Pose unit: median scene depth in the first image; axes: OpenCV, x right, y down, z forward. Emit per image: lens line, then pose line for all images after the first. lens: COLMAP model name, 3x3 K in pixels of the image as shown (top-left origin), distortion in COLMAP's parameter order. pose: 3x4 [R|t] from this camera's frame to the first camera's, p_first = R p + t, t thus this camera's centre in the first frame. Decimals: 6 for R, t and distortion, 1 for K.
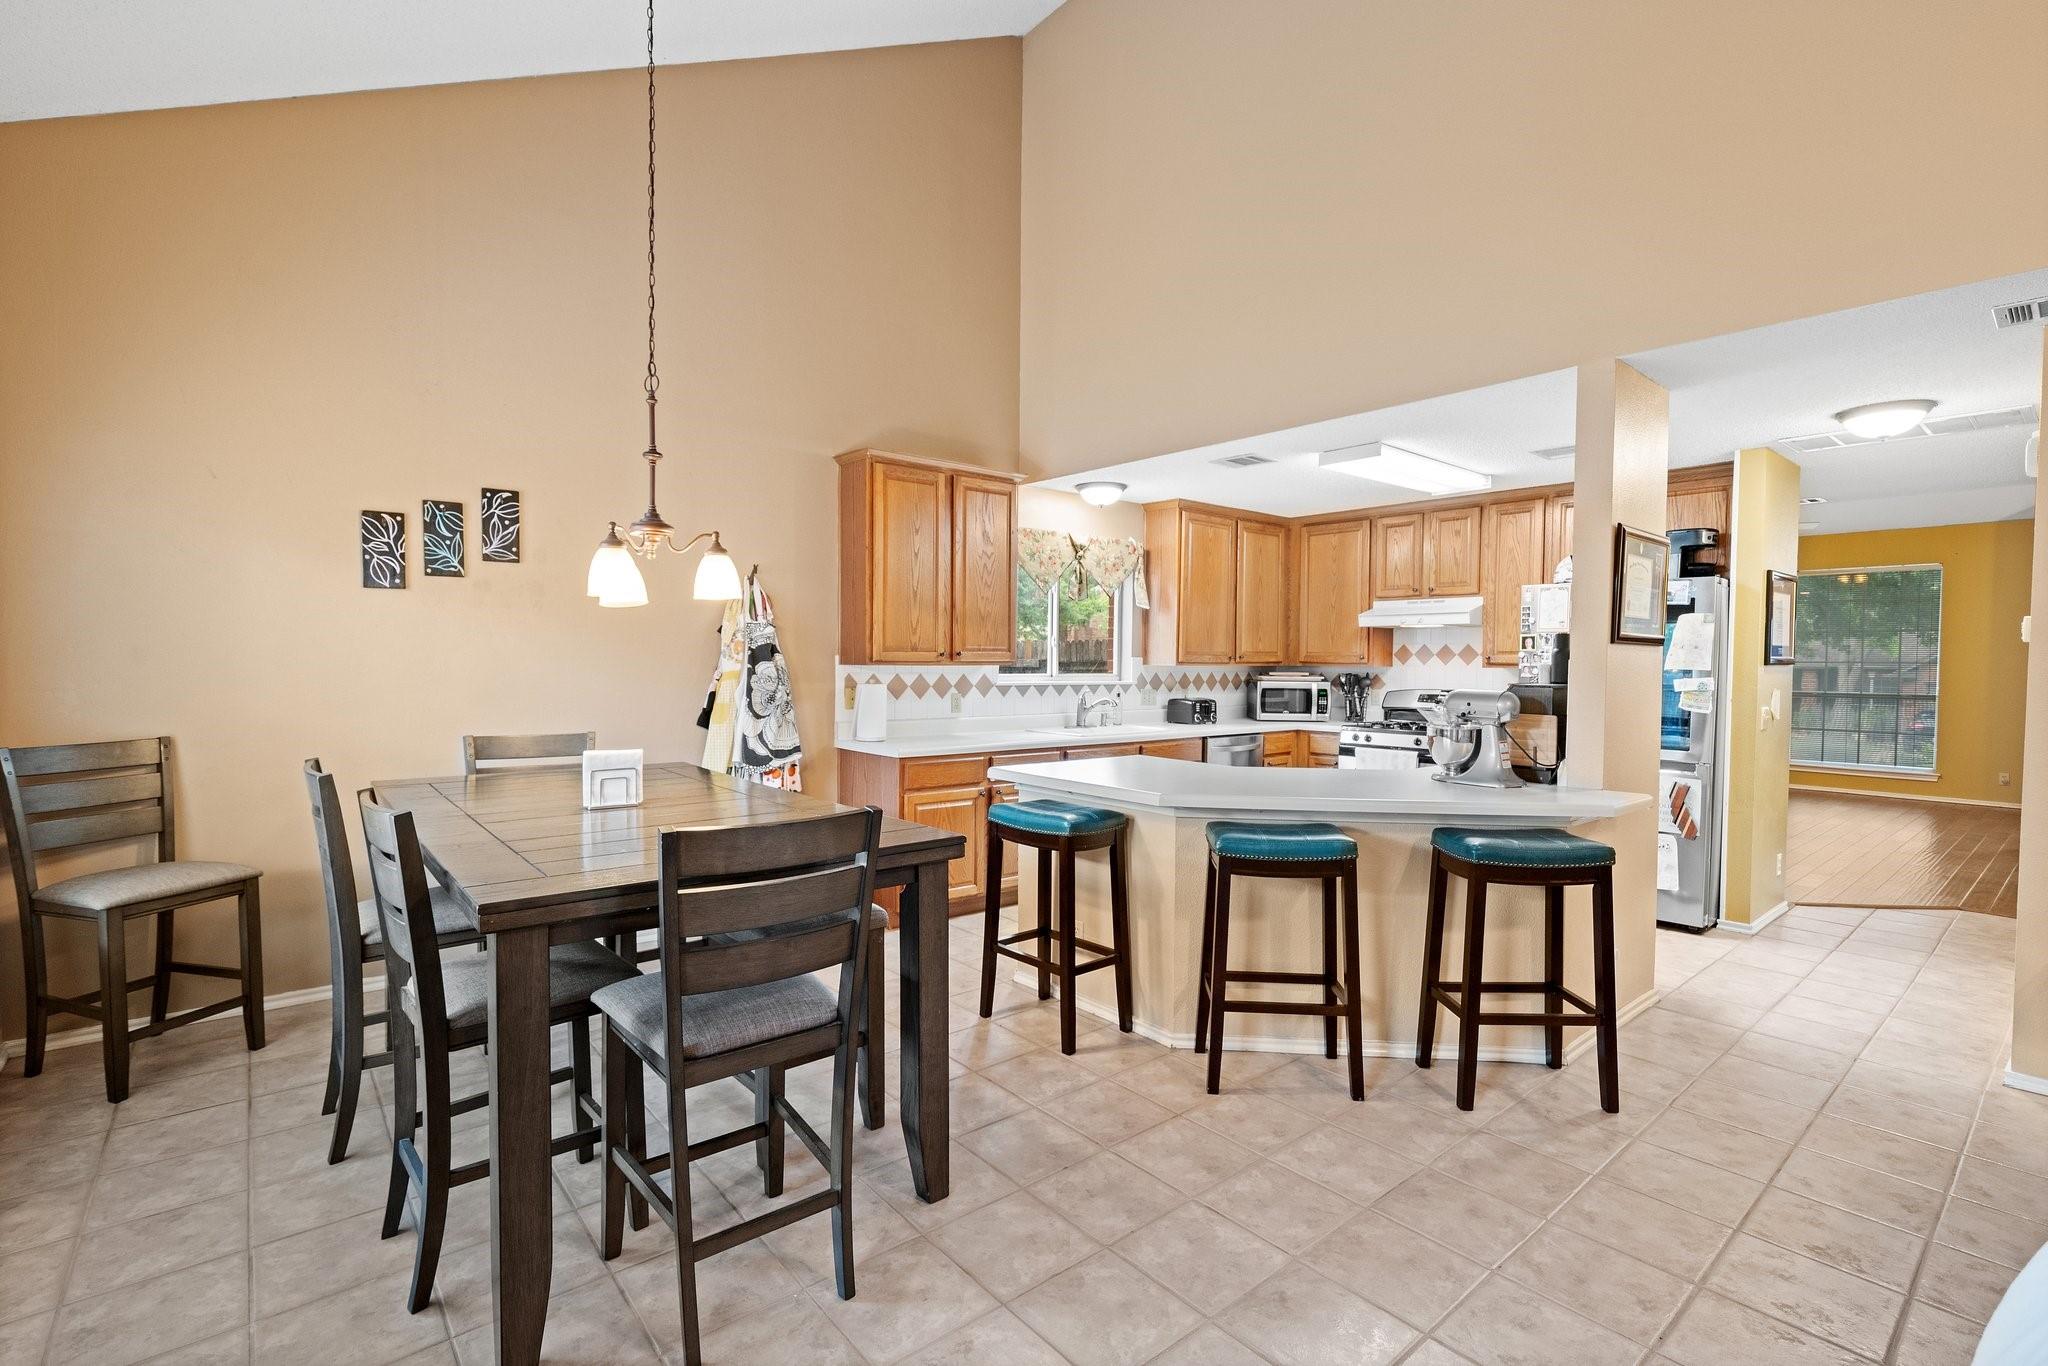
lens RADIAL K [[938.7, 0, 1022.0], [0, 938.7, 689.9], [0, 0, 1]] dist [-0.013453, 0.007796]
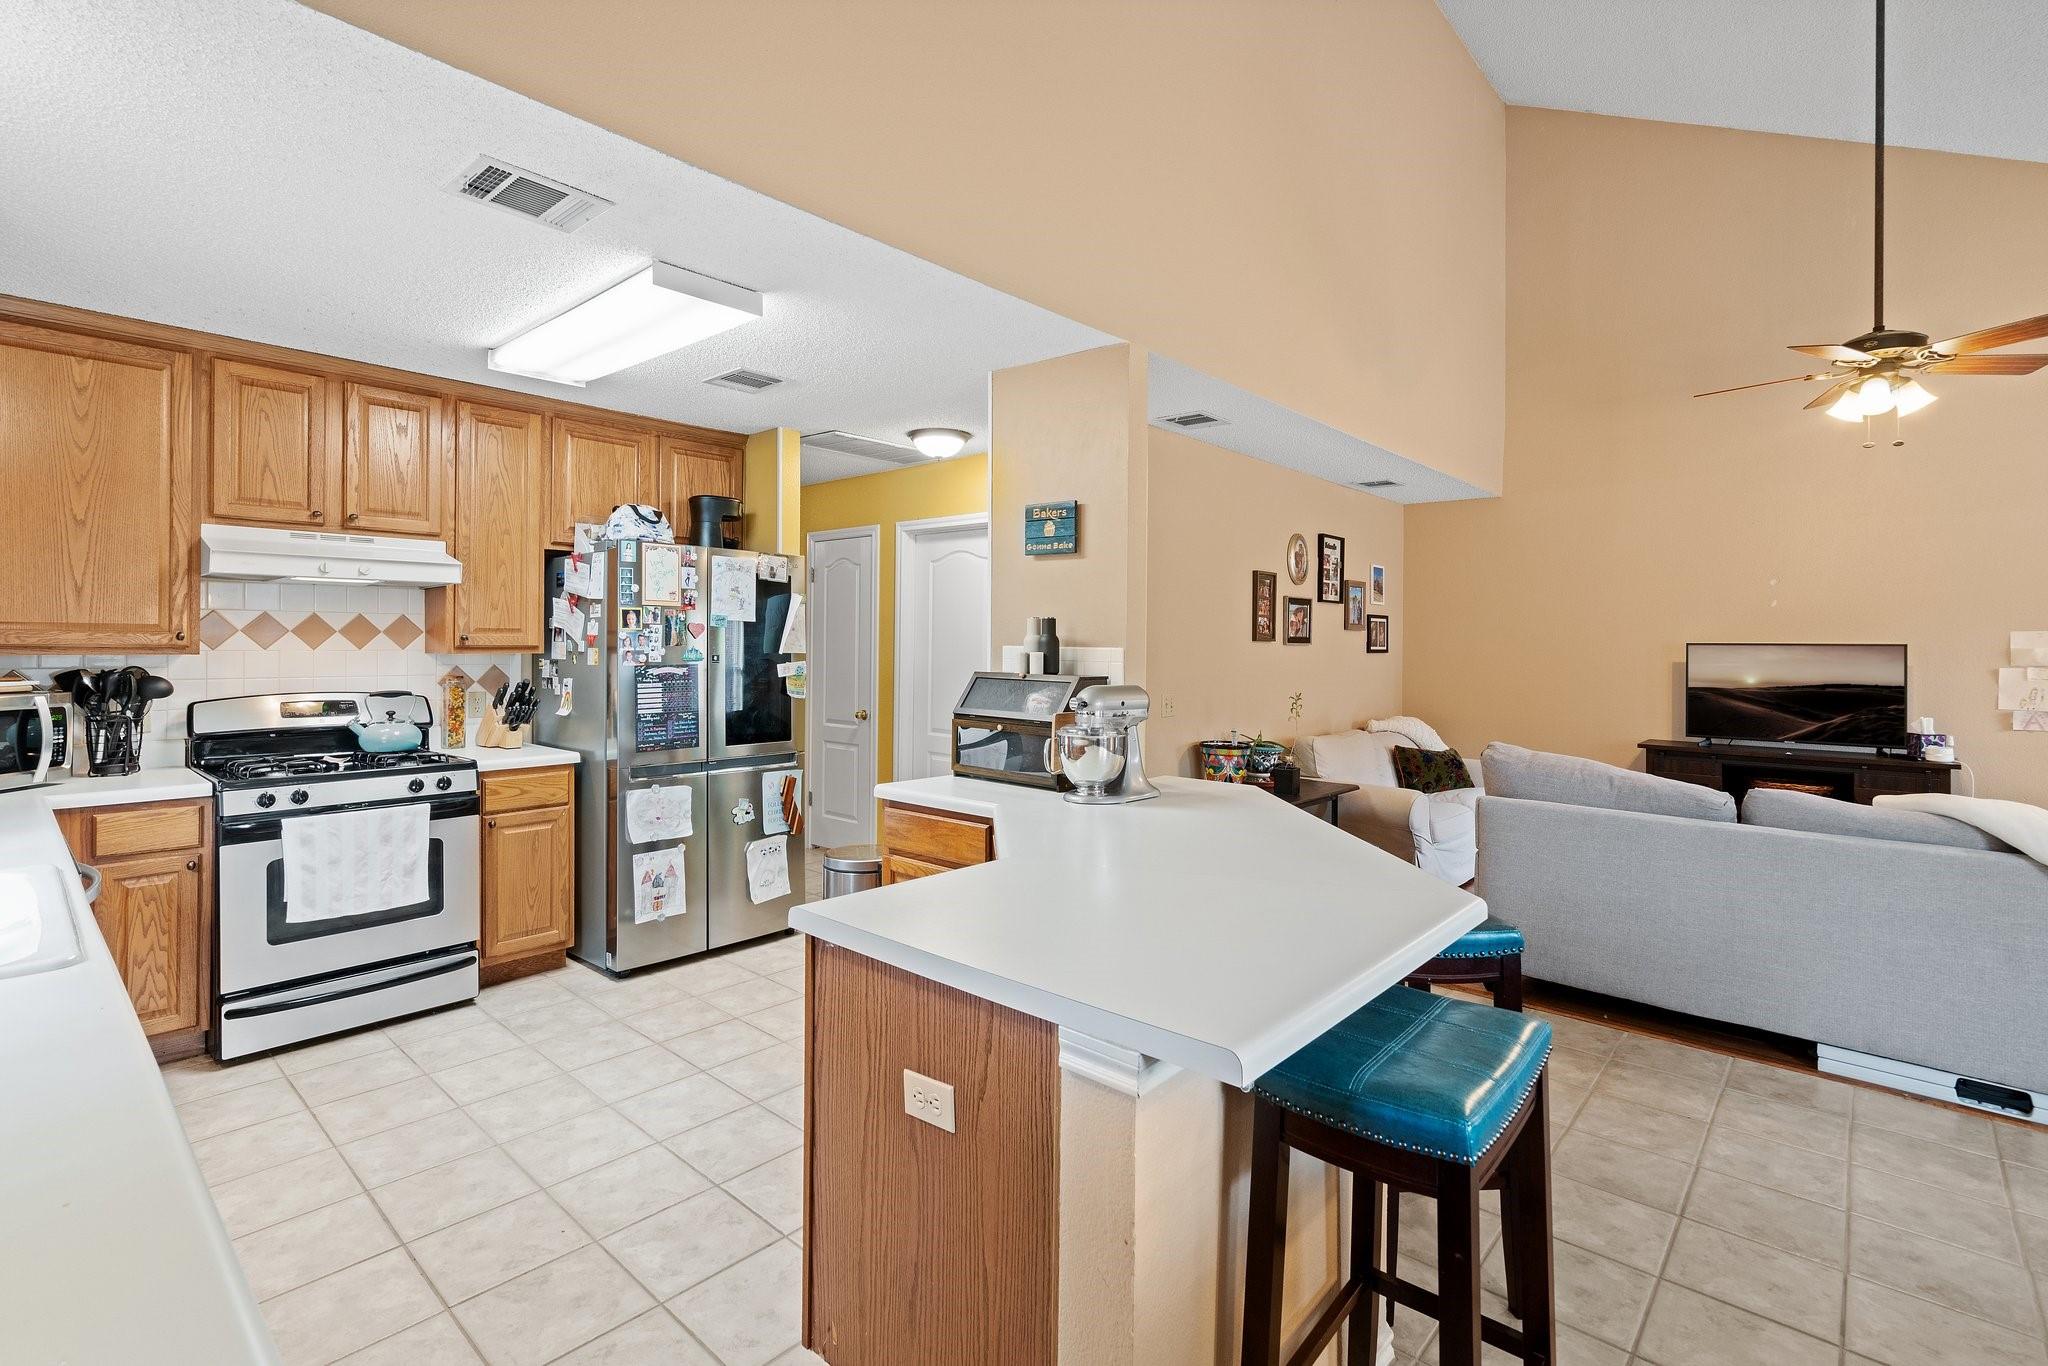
lens RADIAL K [[938.3, 0, 1025.6], [0, 938.3, 638.0], [0, 0, 1]] dist [-0.013375, 0.006777]
pose [[-0.144038, -0.003853, 0.989565, -0.247196], [0.024381, 0.999675, 0.007441, -0.037549], [-0.989272, 0.025198, -0.143898, 0.902414]]
